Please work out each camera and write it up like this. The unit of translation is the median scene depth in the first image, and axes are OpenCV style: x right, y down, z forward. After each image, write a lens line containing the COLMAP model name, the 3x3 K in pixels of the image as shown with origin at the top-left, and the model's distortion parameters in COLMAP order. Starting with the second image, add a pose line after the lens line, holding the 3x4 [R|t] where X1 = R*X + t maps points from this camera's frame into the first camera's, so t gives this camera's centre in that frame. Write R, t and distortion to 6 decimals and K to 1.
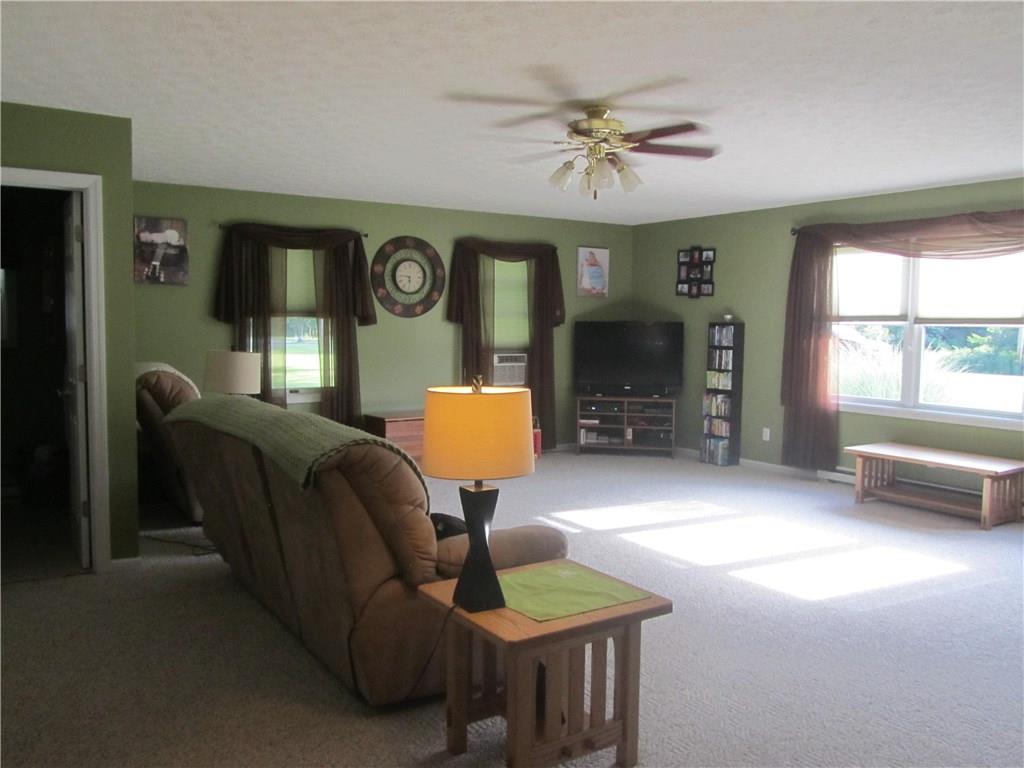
lens RADIAL K [[846.5, 0, 515.9], [0, 846.5, 381.6], [0, 0, 1]] dist [-0.036969, 0.000563]
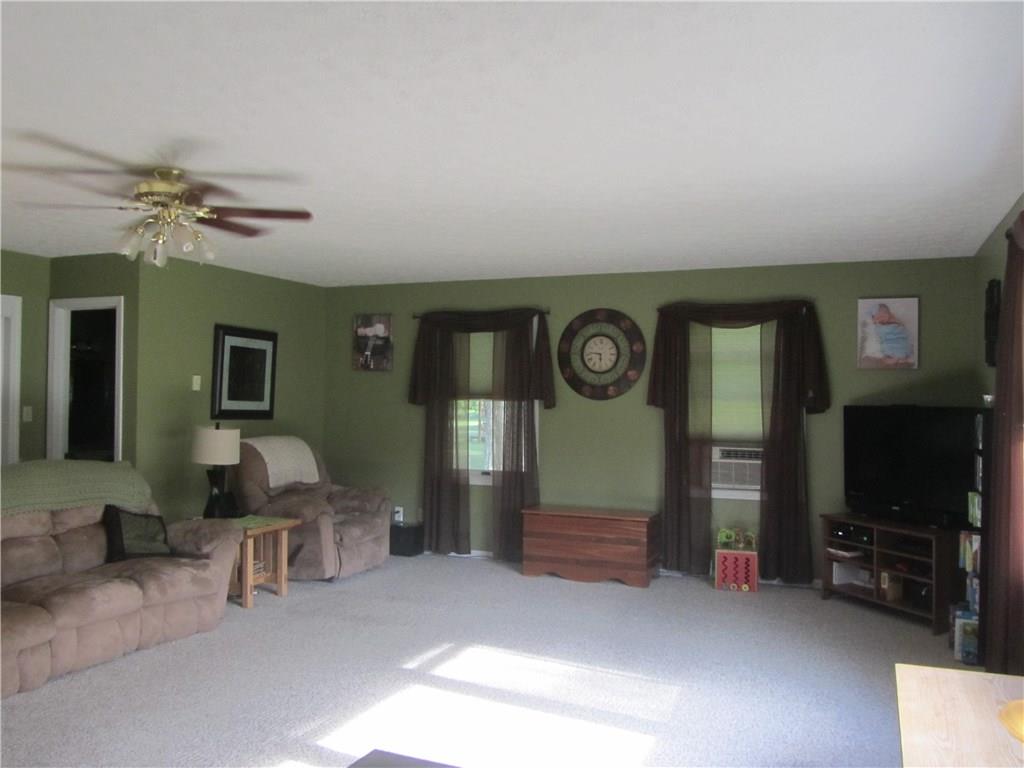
lens RADIAL K [[846.5, 0, 515.9], [0, 846.5, 381.6], [0, 0, 1]] dist [-0.036969, 0.000563]
pose [[0.550844, -0.019318, -0.834385, 0.566133], [-0.065101, 0.995692, -0.066030, -0.031194], [0.832065, 0.090692, 0.547213, 0.447558]]
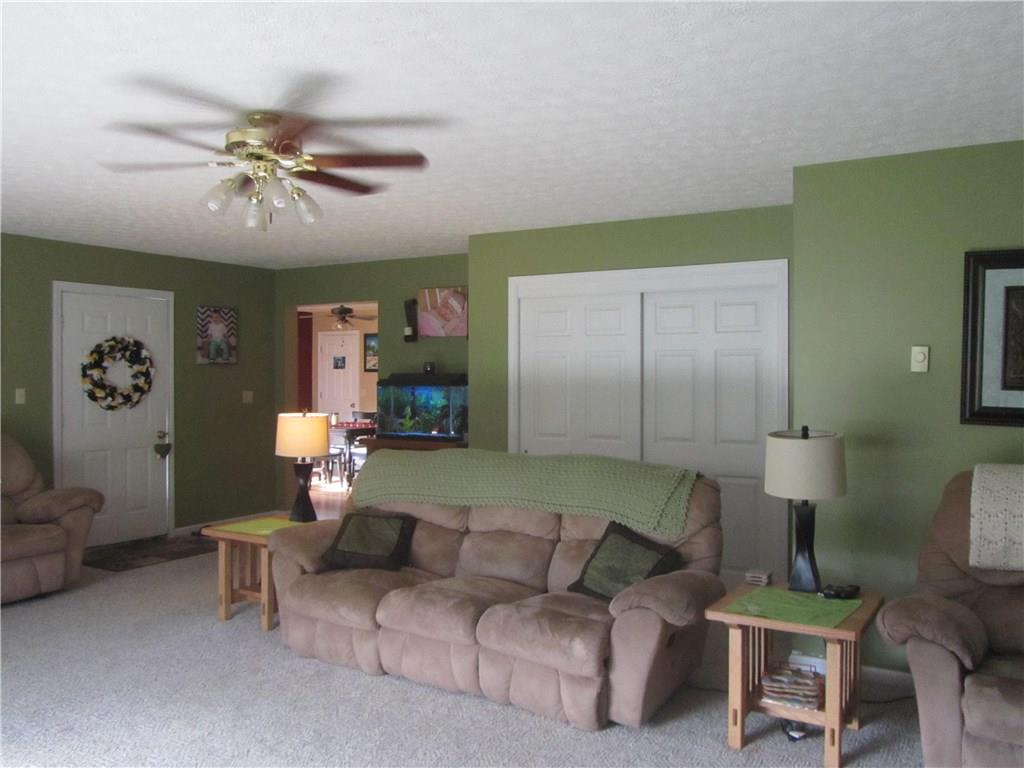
lens RADIAL K [[846.5, 0, 515.9], [0, 846.5, 381.6], [0, 0, 1]] dist [-0.036969, 0.000563]
pose [[-0.902974, -0.010096, -0.429576, 0.111795], [-0.044034, 0.996635, 0.069136, -0.075138], [0.427432, 0.081344, -0.900380, 0.985188]]
